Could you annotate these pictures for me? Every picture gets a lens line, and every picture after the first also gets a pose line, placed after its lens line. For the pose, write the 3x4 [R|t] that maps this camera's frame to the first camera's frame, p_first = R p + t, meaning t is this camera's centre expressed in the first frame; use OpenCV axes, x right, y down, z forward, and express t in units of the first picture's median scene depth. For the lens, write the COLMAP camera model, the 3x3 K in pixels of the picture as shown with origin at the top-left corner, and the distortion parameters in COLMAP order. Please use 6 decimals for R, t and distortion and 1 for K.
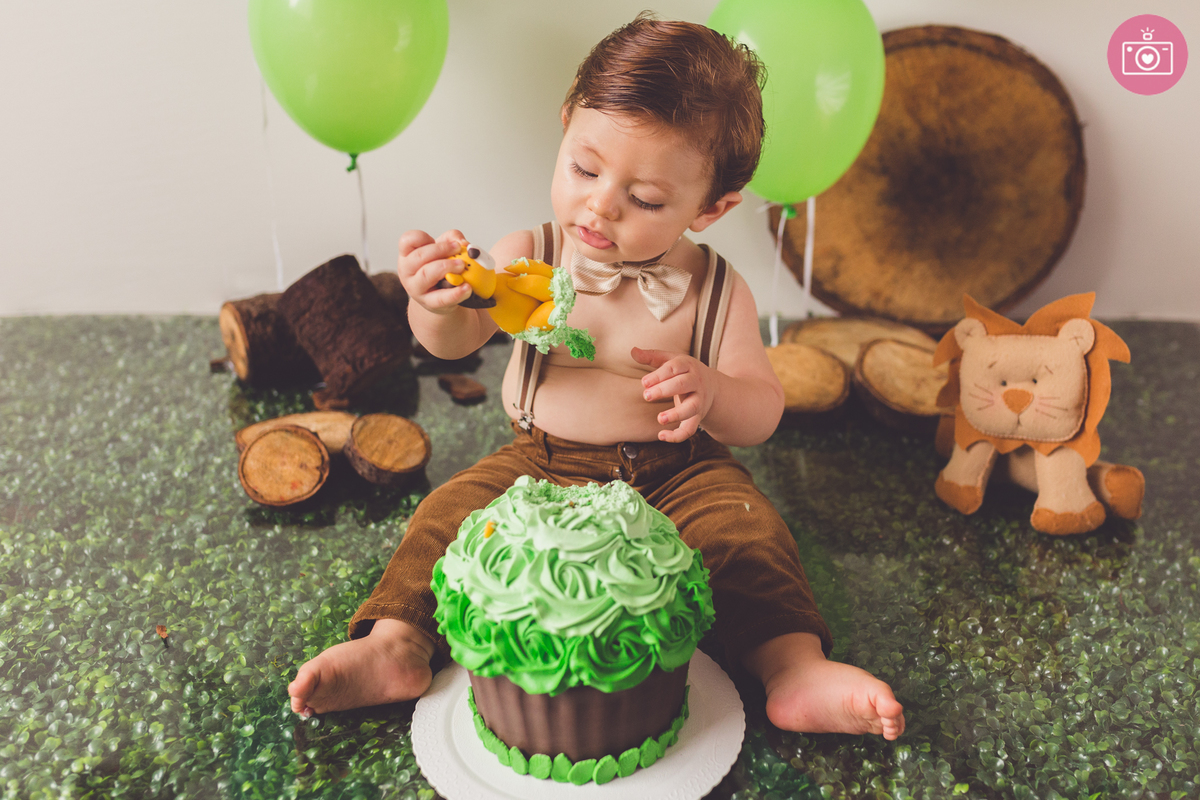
lens RADIAL K [[1217.3, 0, 602.2], [0, 1217.3, 374.0], [0, 0, 1]] dist [-0.008903, -0.000109]
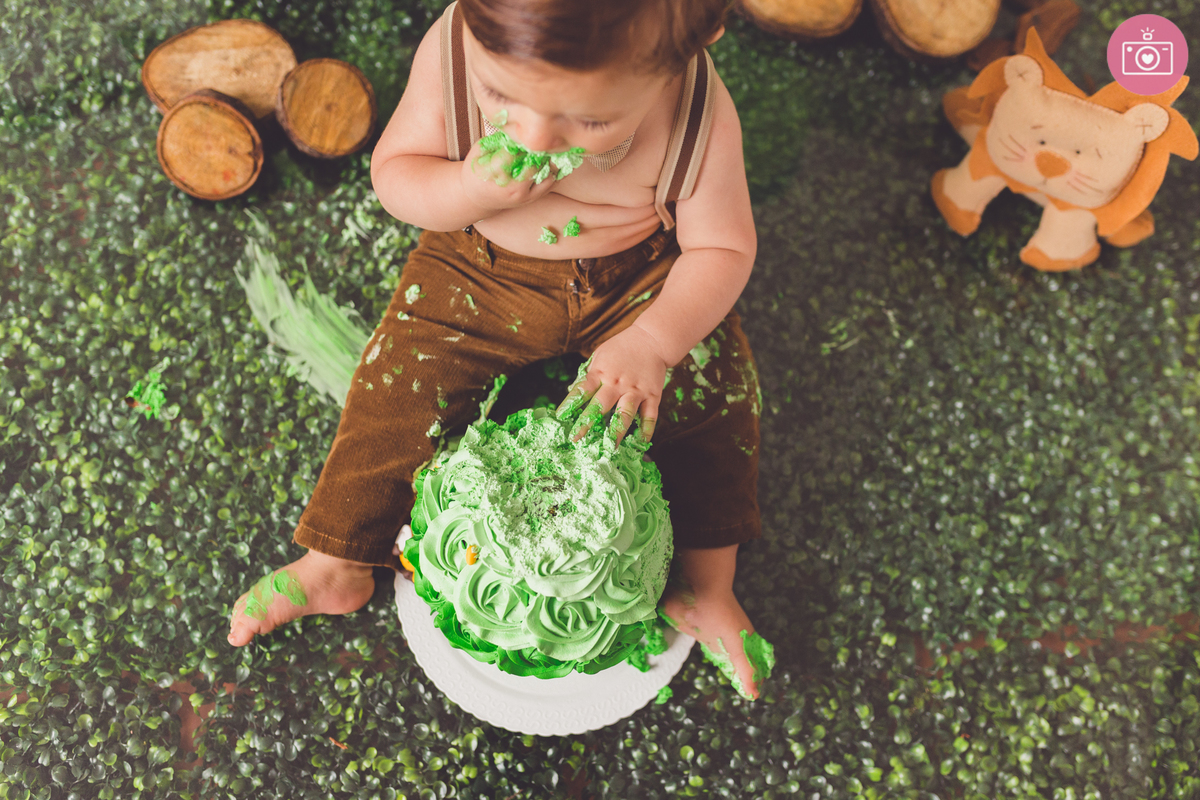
lens RADIAL K [[1108.9, 0, 586.7], [0, 1108.9, 398.0], [0, 0, 1]] dist [0.002762, -0.000453]
pose [[0.998169, 0.012350, 0.059218, -0.036036], [-0.050509, 0.708859, 0.703539, -0.360269], [-0.033289, -0.705242, 0.708185, 0.283151]]
